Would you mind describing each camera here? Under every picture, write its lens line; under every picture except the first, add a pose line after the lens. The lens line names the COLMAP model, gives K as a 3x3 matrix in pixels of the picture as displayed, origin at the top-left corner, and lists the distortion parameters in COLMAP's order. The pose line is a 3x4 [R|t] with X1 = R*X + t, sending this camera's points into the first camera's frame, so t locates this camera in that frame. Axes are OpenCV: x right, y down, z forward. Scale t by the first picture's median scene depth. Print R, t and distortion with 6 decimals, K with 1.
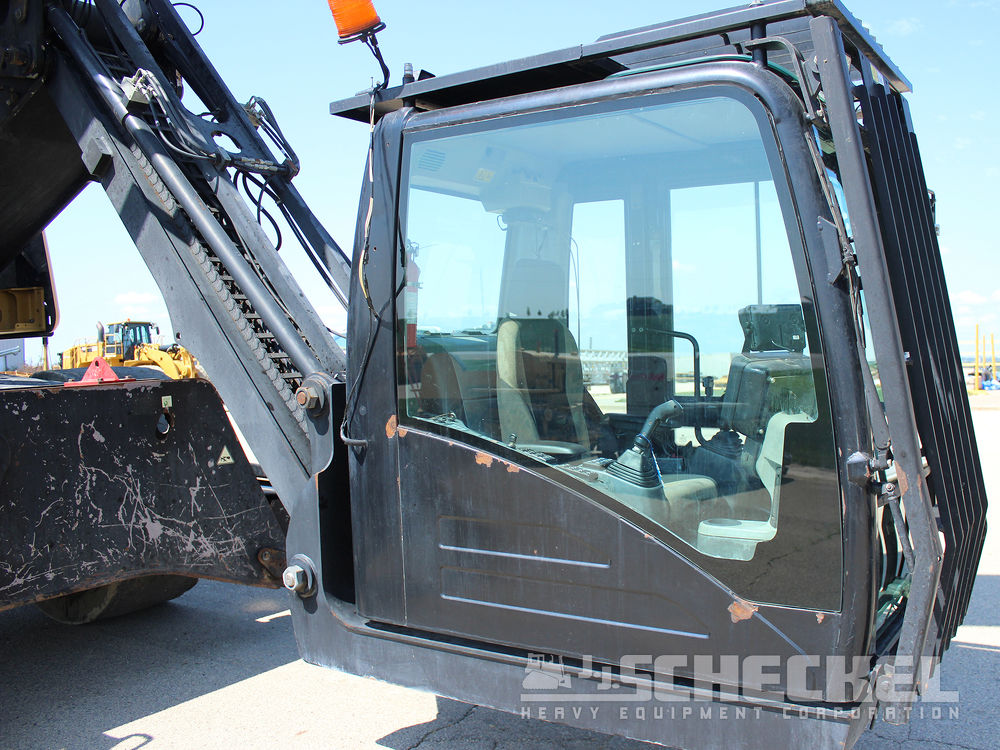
lens RADIAL K [[947.1, 0, 587.5], [0, 947.1, 387.1], [0, 0, 1]] dist [-0.097581, 0.000000]
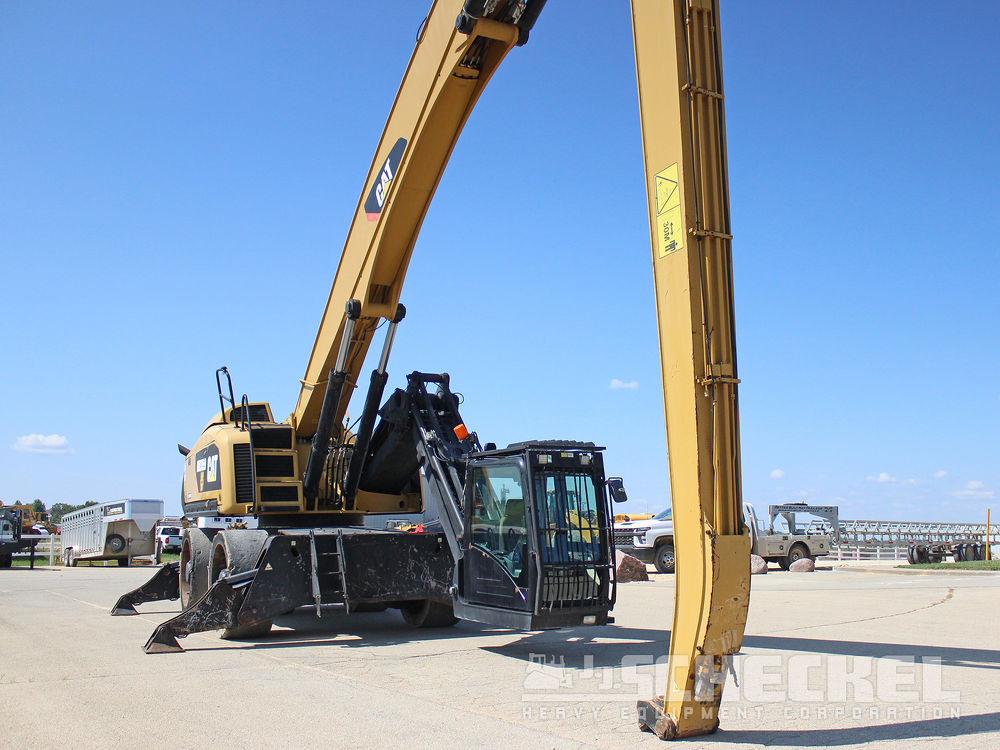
lens RADIAL K [[1024.1, 0, 506.8], [0, 1024.1, 385.6], [0, 0, 1]] dist [-0.084906, 0.000000]
pose [[0.852512, -0.045128, -0.520756, 1.510319], [-0.041485, 0.987282, -0.153471, 0.022920], [0.521059, 0.152439, 0.839798, -1.764353]]
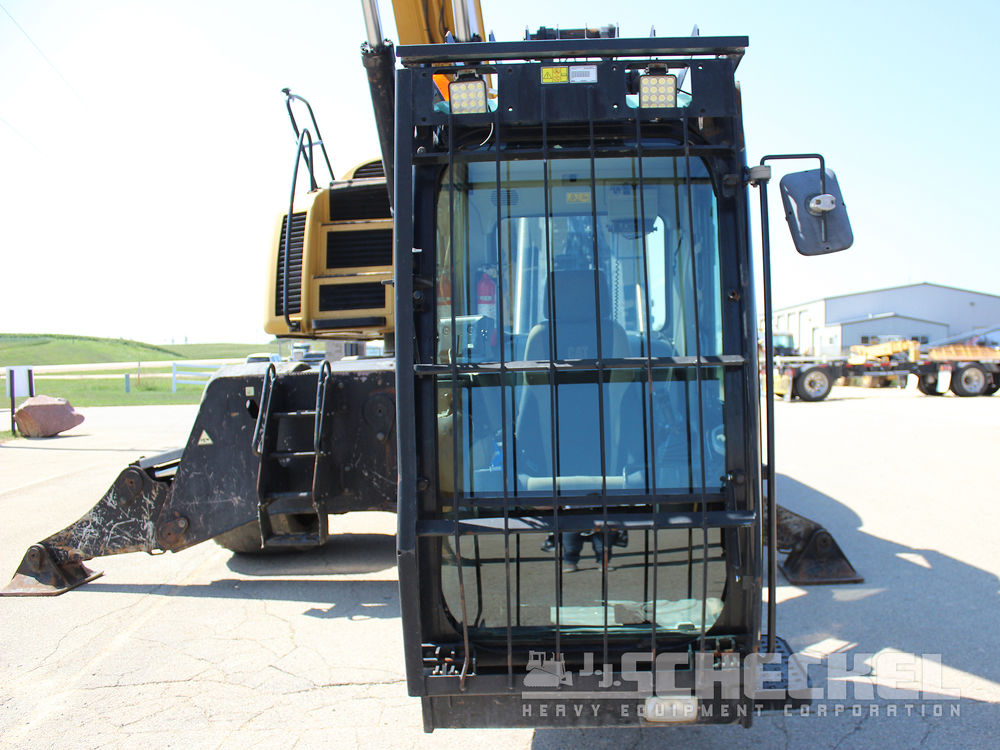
lens RADIAL K [[947.1, 0, 579.0], [0, 947.1, 404.0], [0, 0, 1]] dist [-0.097581, 0.000000]
pose [[0.512594, 0.069266, -0.855833, 0.767355], [-0.026383, 0.997541, 0.064934, -0.040435], [0.858226, -0.010705, 0.513161, 0.344025]]
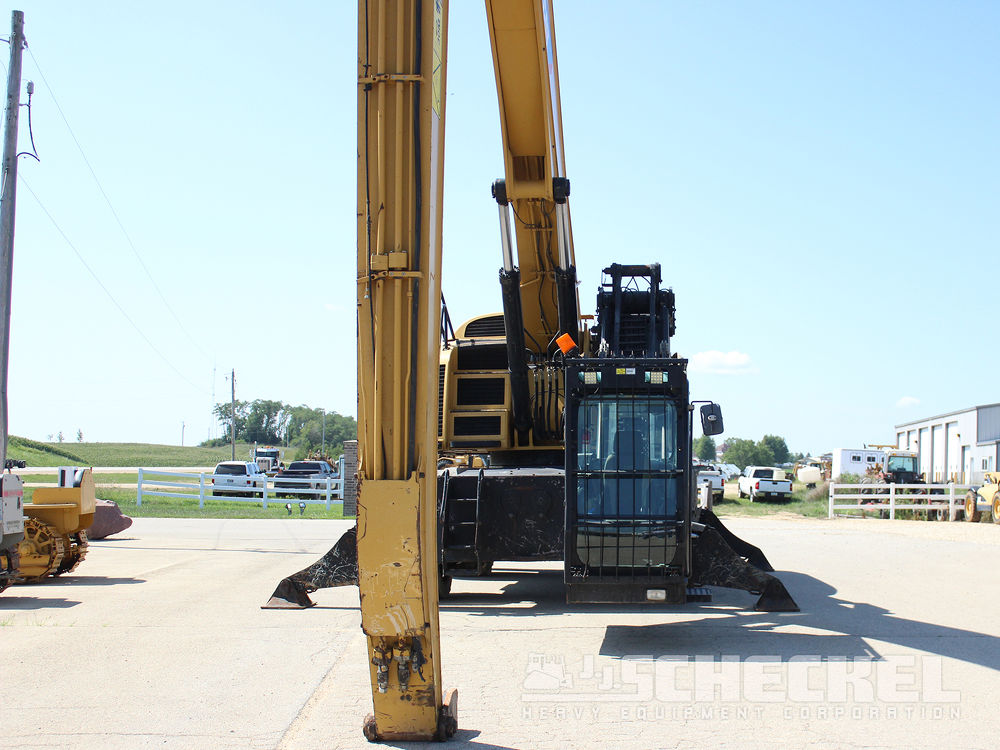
lens RADIAL K [[1400.4, 0, 551.9], [0, 1400.4, 390.5], [0, 0, 1]] dist [-0.040677, 0.000000]
pose [[0.452125, -0.015651, -0.891817, 2.617047], [-0.053483, 0.997571, -0.044621, -0.053406], [0.890349, 0.067871, 0.450190, -0.712822]]
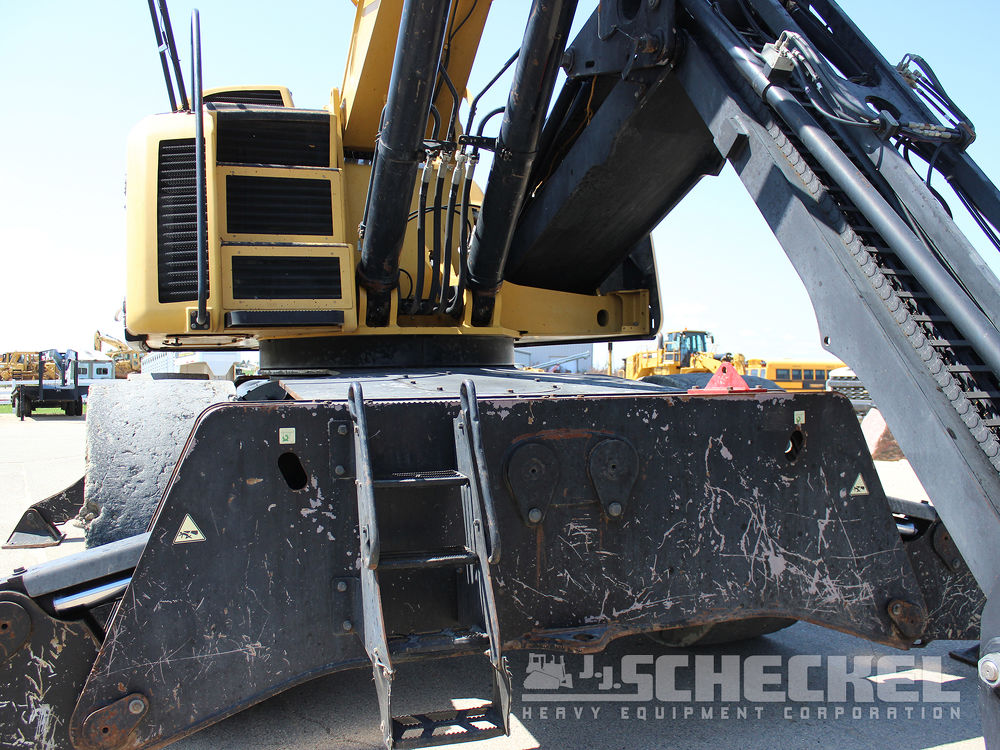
lens RADIAL K [[937.3, 0, 499.7], [0, 937.3, 380.2], [0, 0, 1]] dist [-0.112859, 0.000000]
pose [[0.794951, 0.038257, -0.605466, -0.168160], [-0.050194, 0.998736, -0.002797, -0.002489], [0.604594, 0.032614, 0.795866, 0.160385]]
